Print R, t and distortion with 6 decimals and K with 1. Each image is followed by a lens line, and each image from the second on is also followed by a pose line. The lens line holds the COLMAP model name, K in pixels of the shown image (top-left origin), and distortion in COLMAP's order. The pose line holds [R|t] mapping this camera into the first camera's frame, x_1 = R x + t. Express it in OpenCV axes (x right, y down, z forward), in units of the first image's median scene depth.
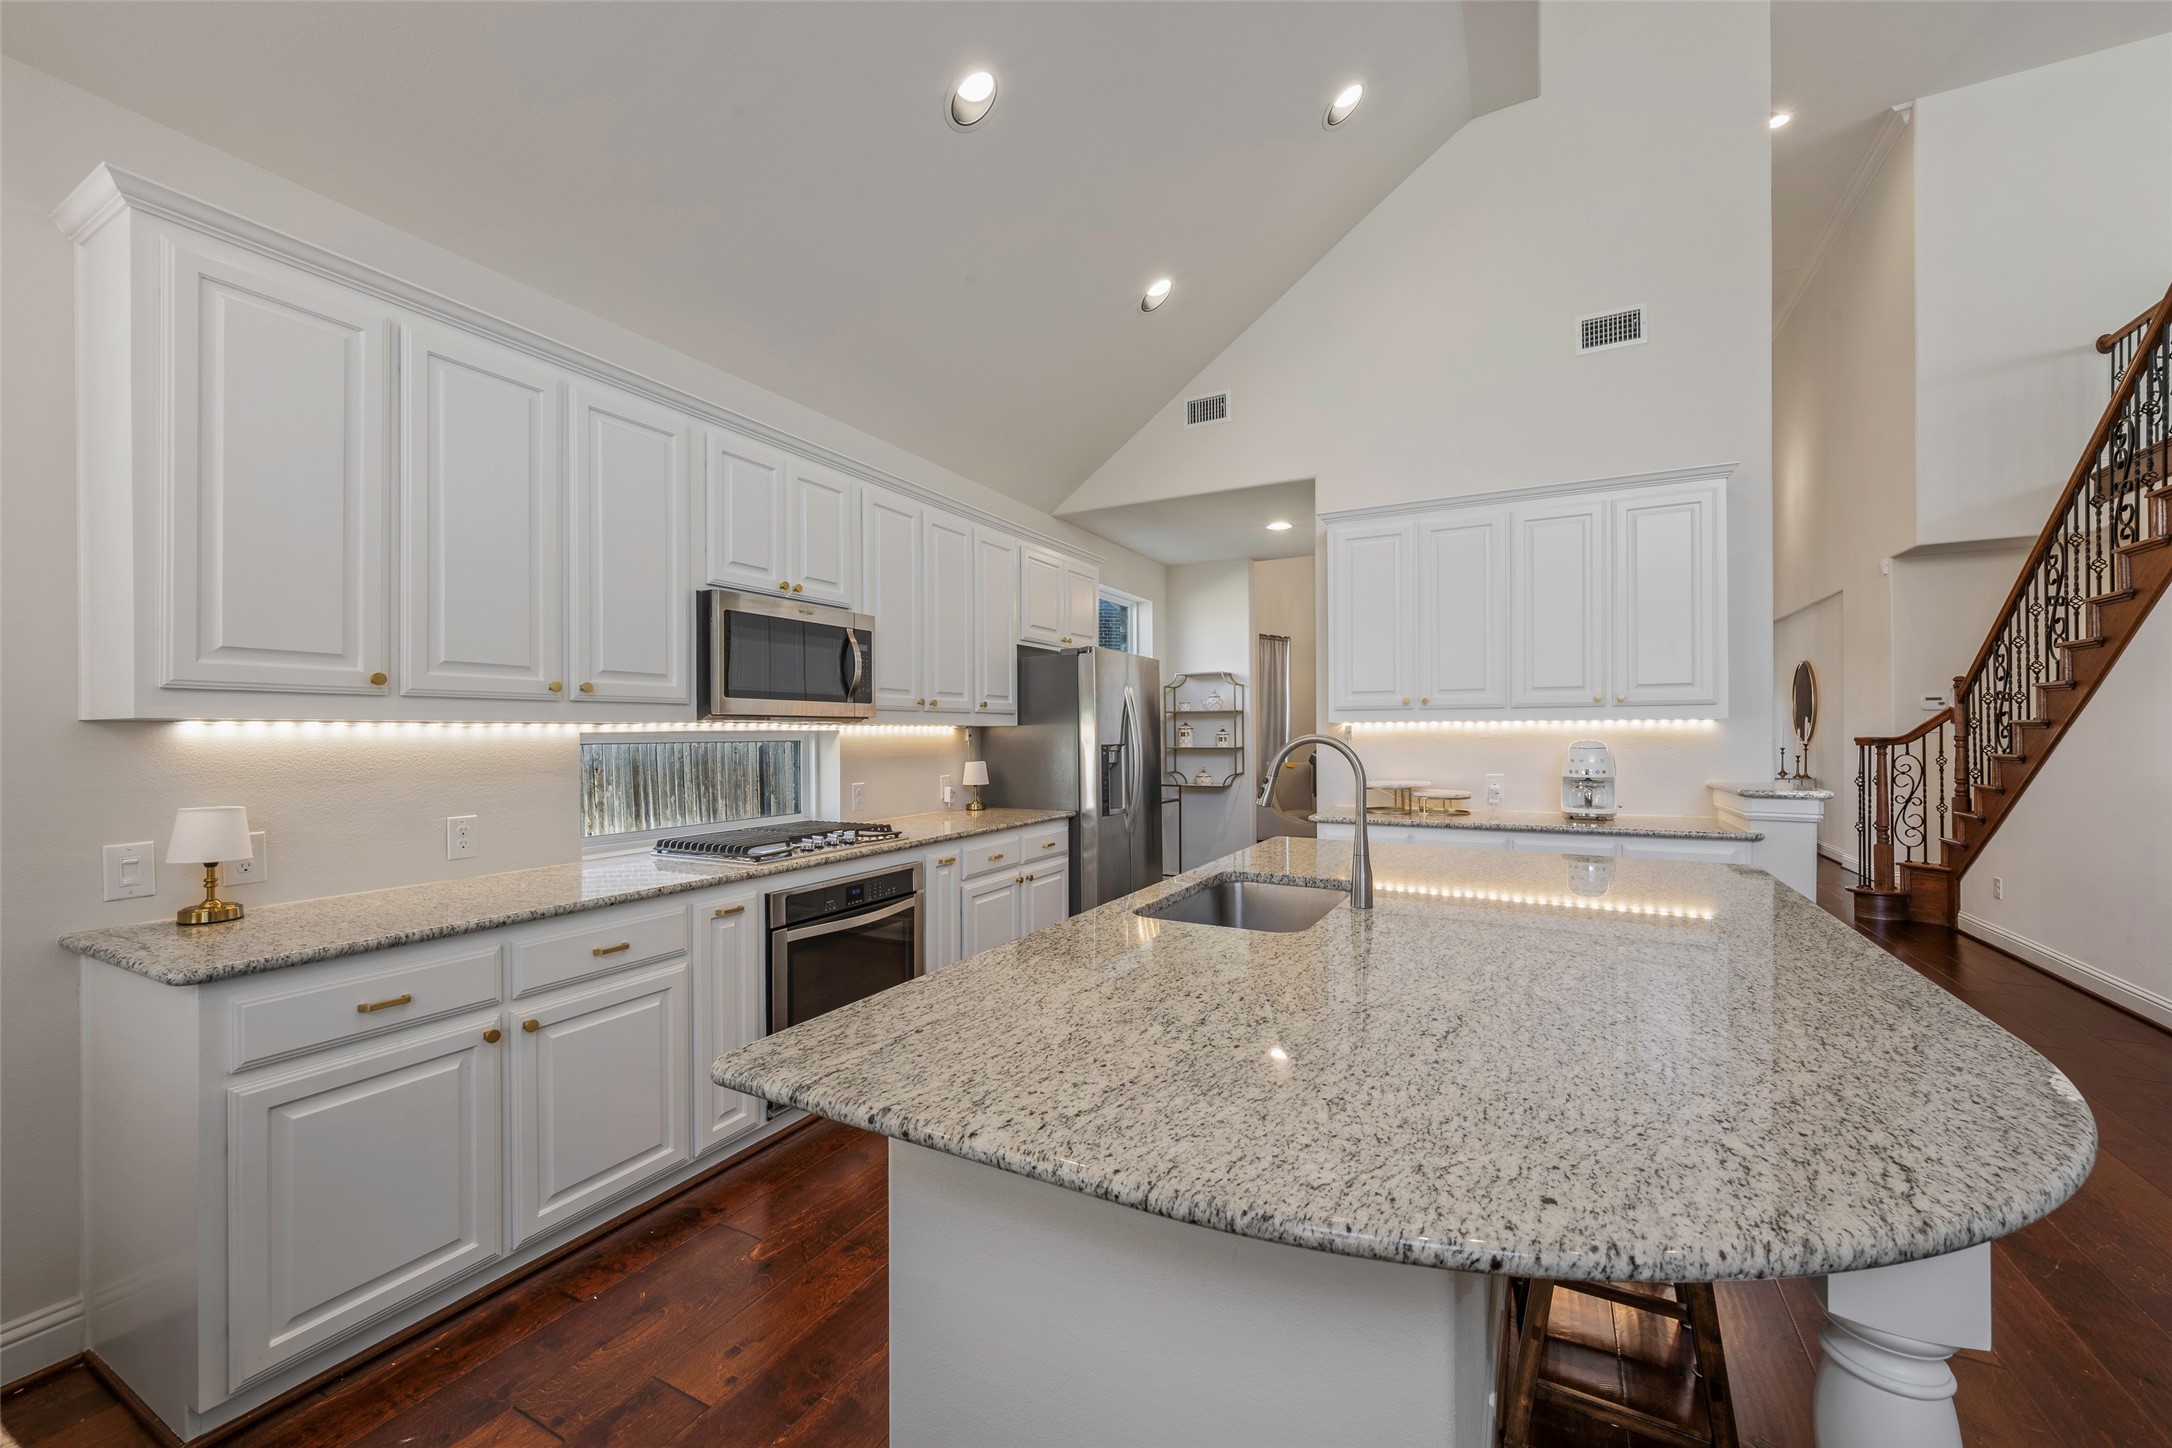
lens RADIAL K [[864.6, 0, 1083.2], [0, 864.6, 731.7], [0, 0, 1]] dist [0.002158, -0.000580]
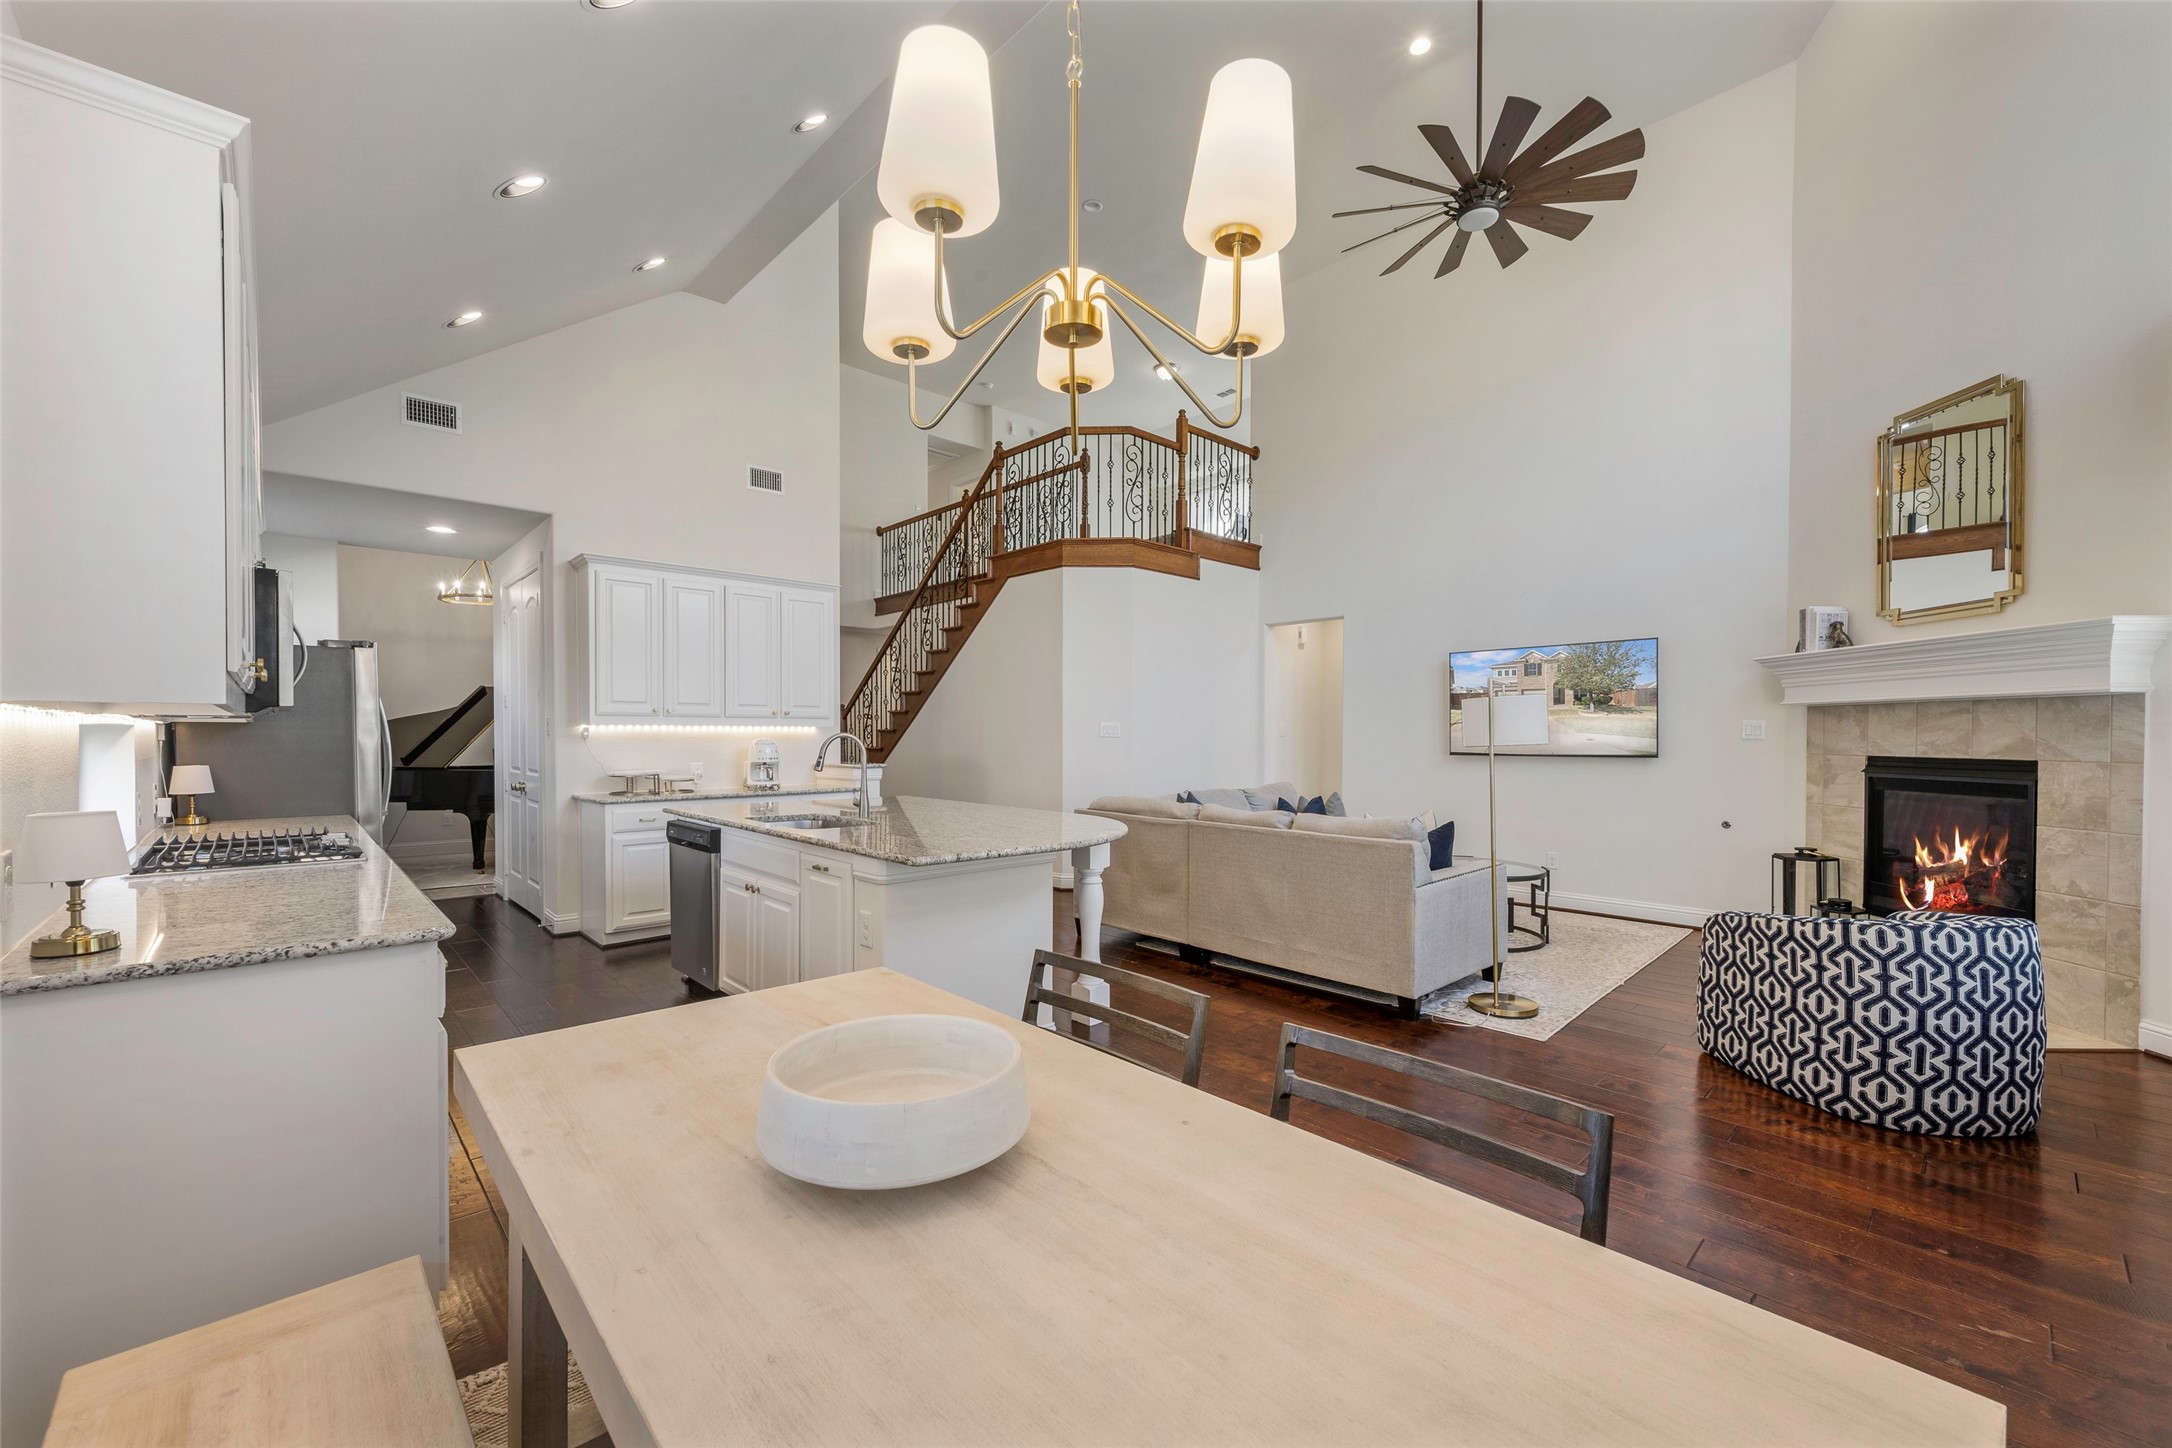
lens RADIAL K [[864.6, 0, 1092.2], [0, 864.6, 743.2], [0, 0, 1]] dist [0.002158, -0.000580]
pose [[0.320034, -0.004375, 0.947396, -1.145245], [-0.001789, 0.999985, 0.005223, 0.013828], [-0.947404, -0.003367, 0.320021, -0.120121]]
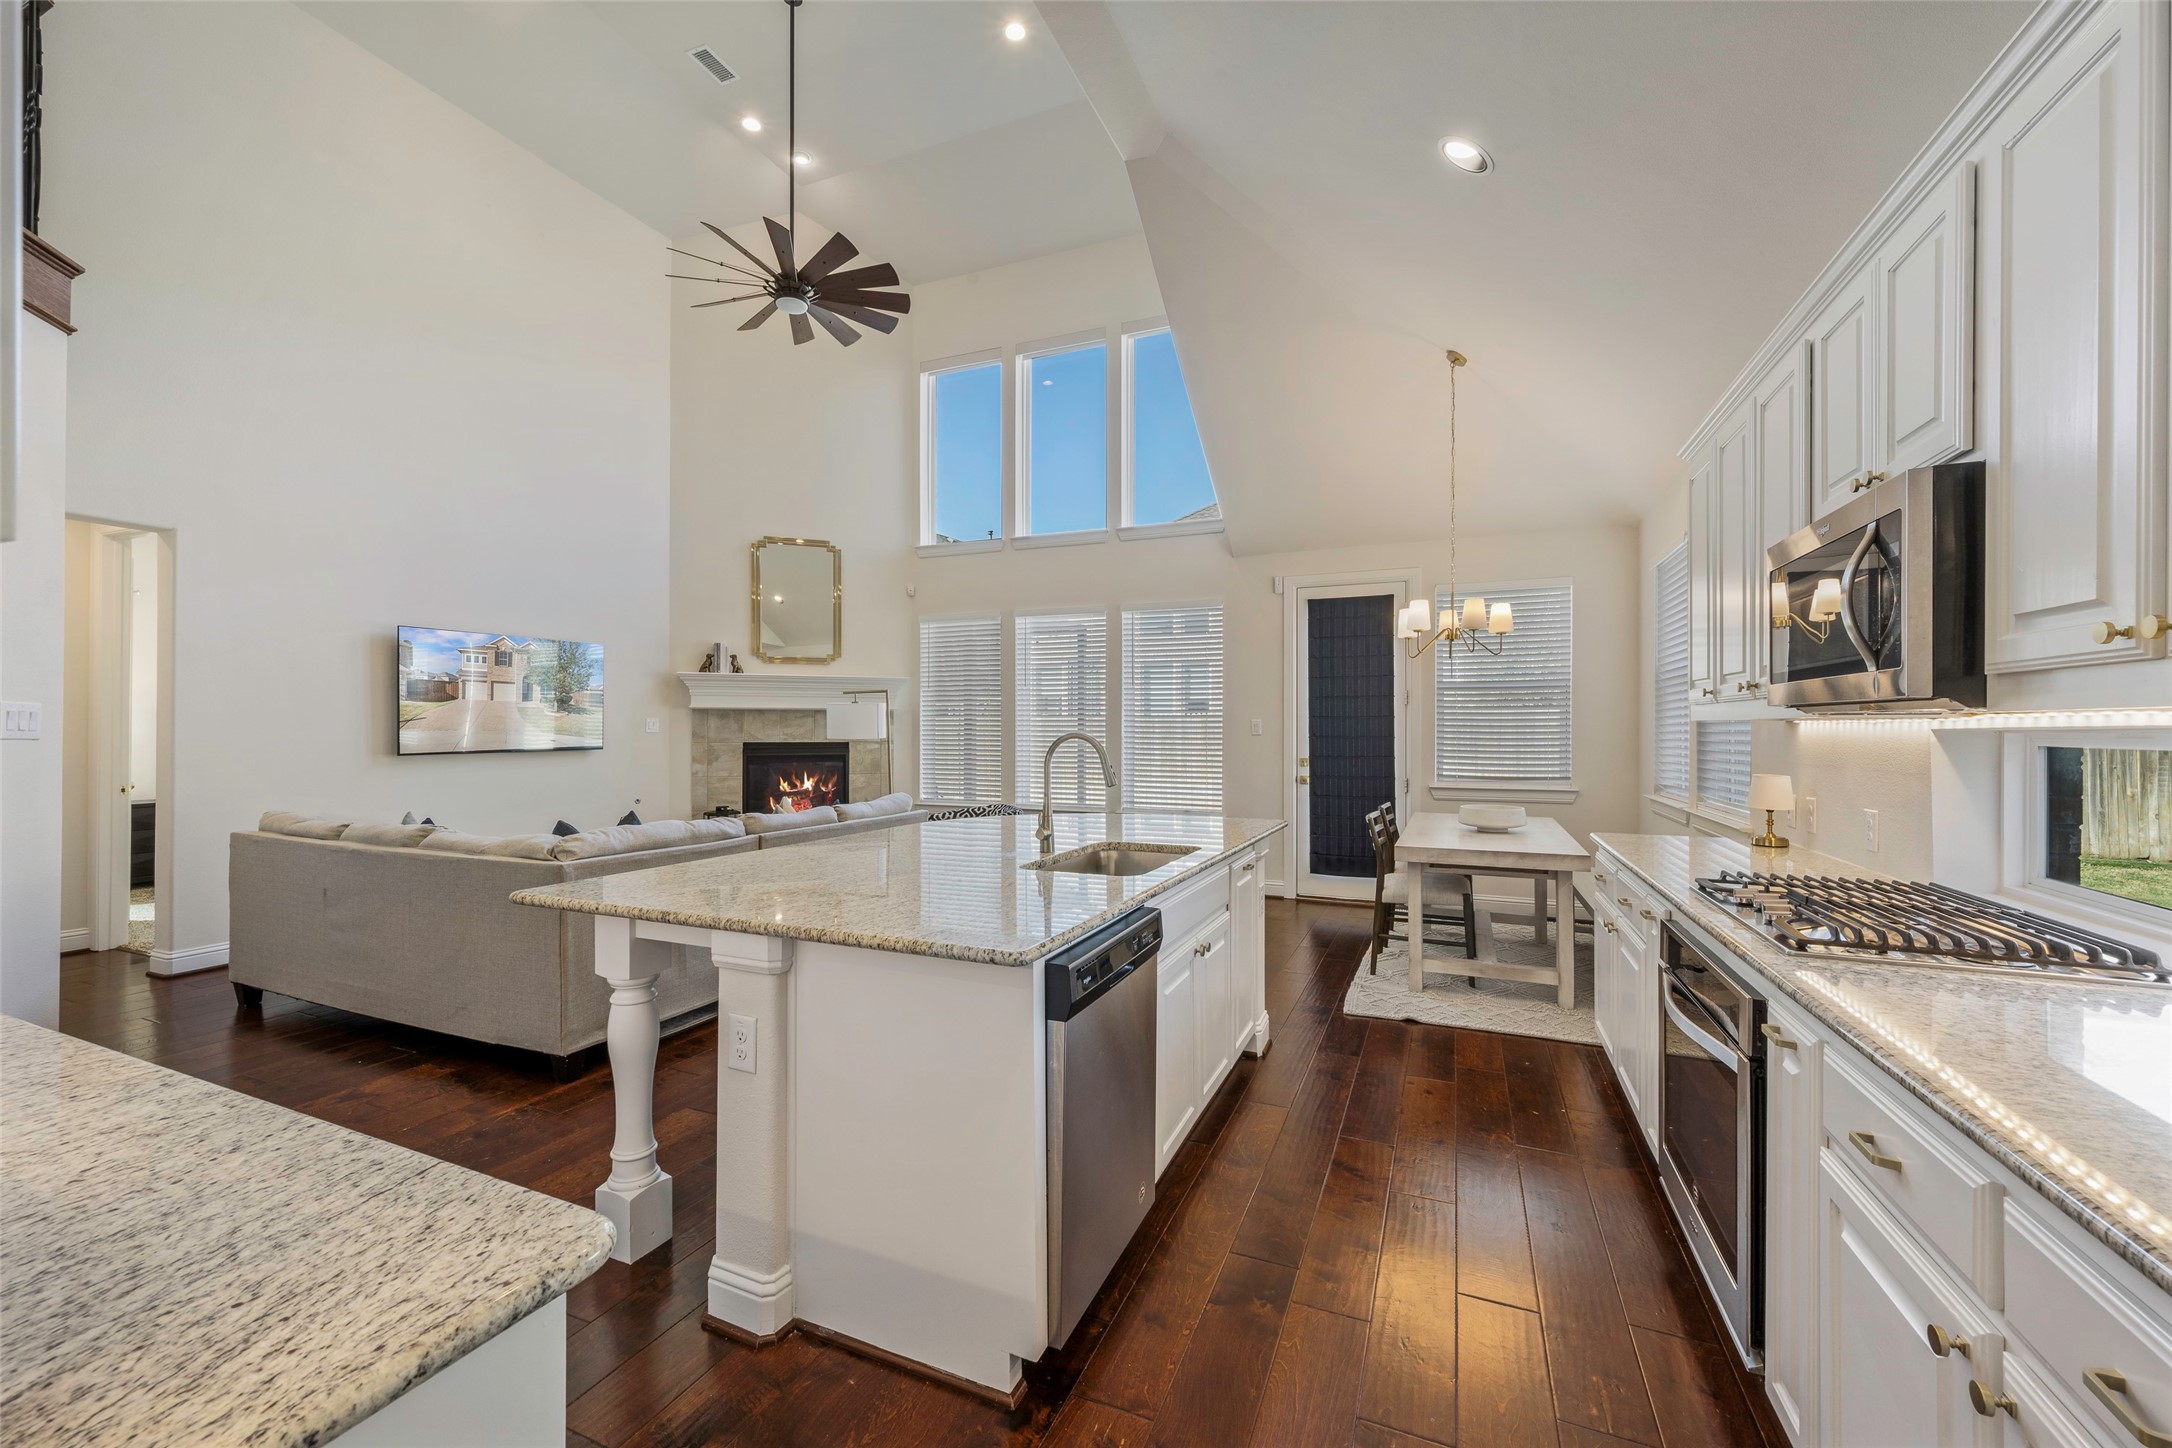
lens RADIAL K [[864.6, 0, 1078.4], [0, 864.6, 724.4], [0, 0, 1]] dist [0.002158, -0.000580]
pose [[-0.996880, 0.003412, -0.078858, 0.304062], [0.003560, 0.999992, -0.001738, -0.005440], [0.078852, -0.002013, -0.996884, 1.973181]]
